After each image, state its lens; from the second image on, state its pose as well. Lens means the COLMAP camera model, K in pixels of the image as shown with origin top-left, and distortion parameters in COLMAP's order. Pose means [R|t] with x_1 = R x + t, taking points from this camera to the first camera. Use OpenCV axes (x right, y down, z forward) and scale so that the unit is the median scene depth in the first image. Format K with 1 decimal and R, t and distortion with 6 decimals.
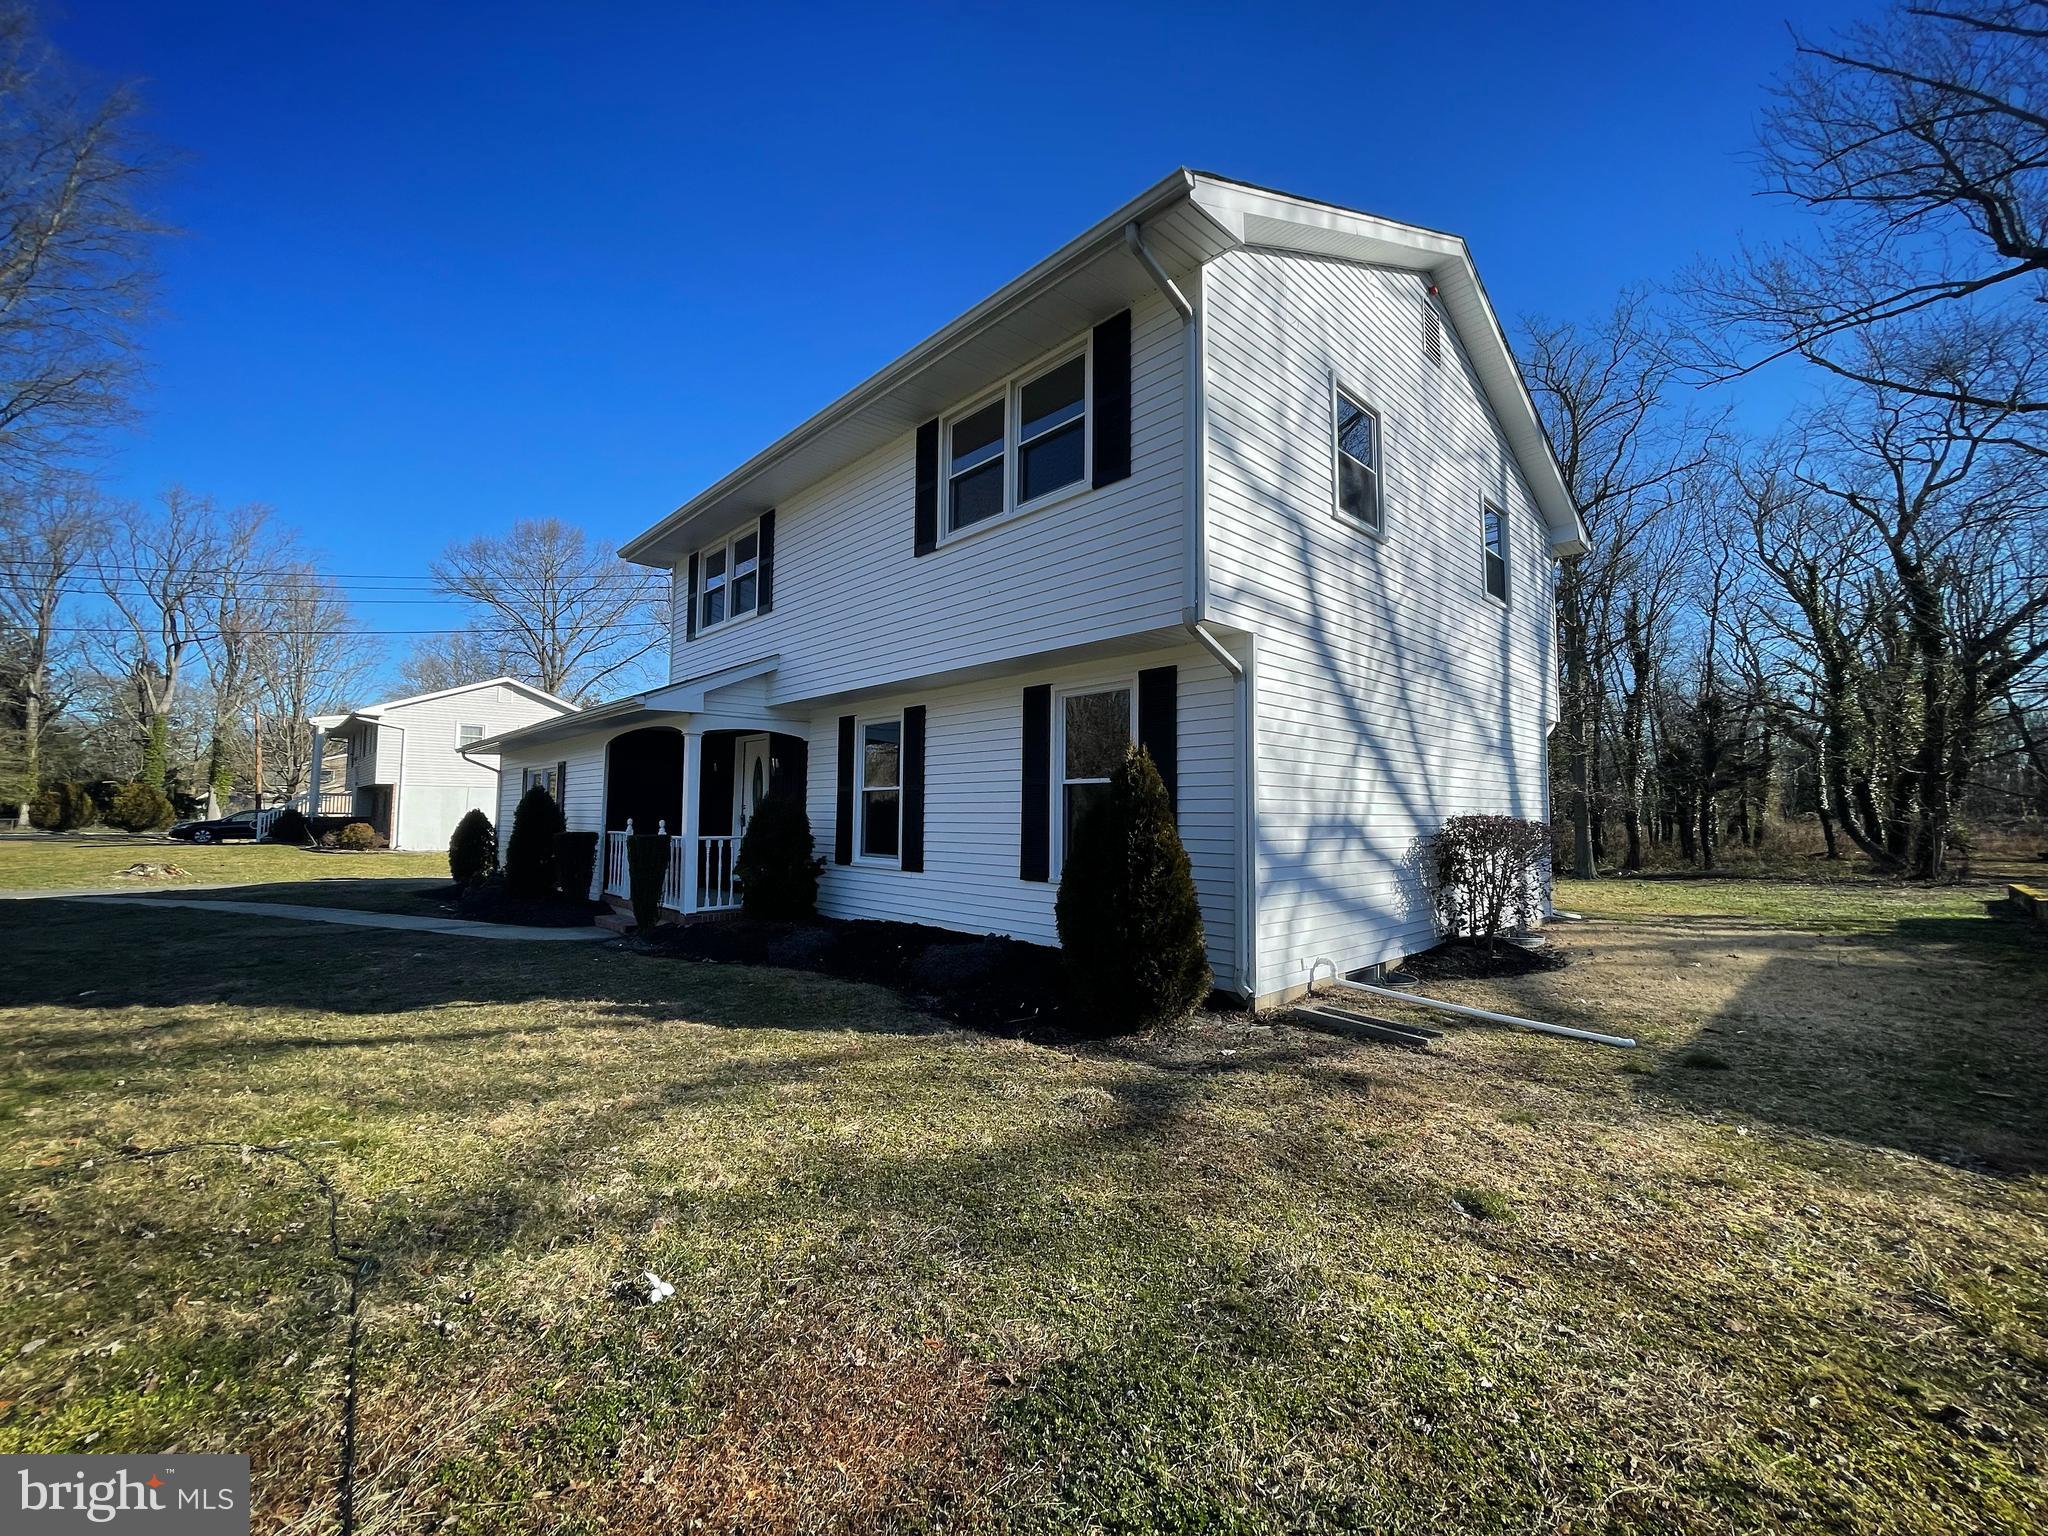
lens RADIAL K [[825.8, 0, 1026.7], [0, 825.8, 763.1], [0, 0, 1]] dist [0.000187, 0.000079]
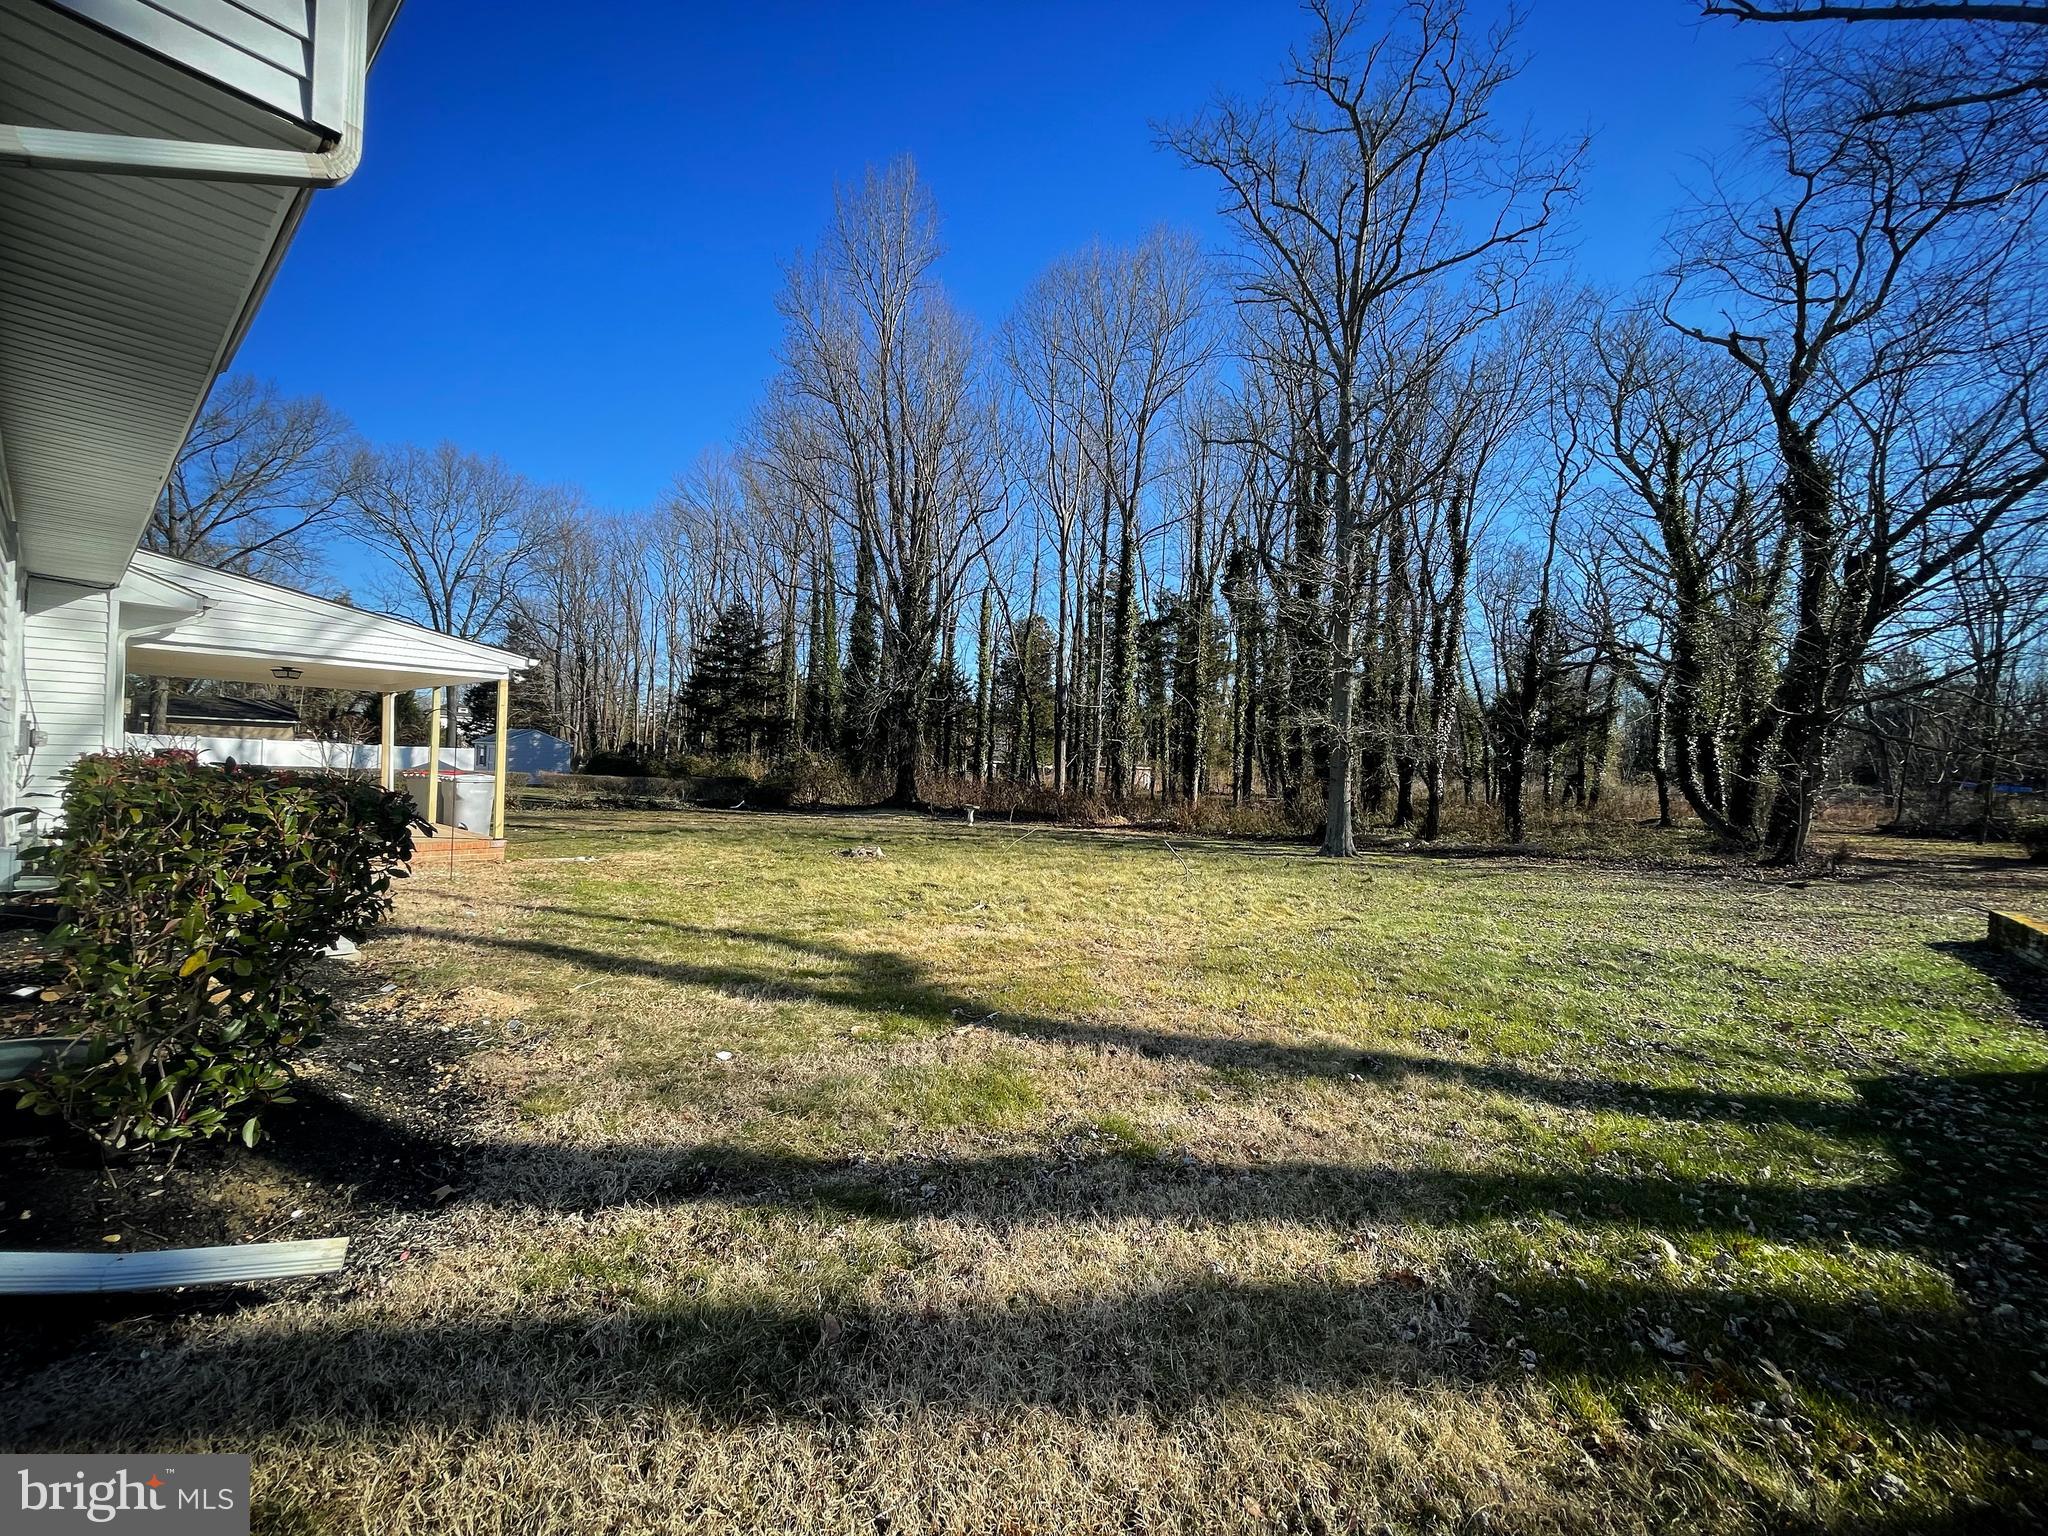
lens RADIAL K [[825.8, 0, 1020.9], [0, 825.8, 769.3], [0, 0, 1]] dist [0.000187, 0.000079]
pose [[0.993872, 0.025243, 0.107618, 0.248088], [-0.032893, 0.997011, 0.069912, 0.021794], [-0.105531, -0.073023, 0.991731, 0.256638]]
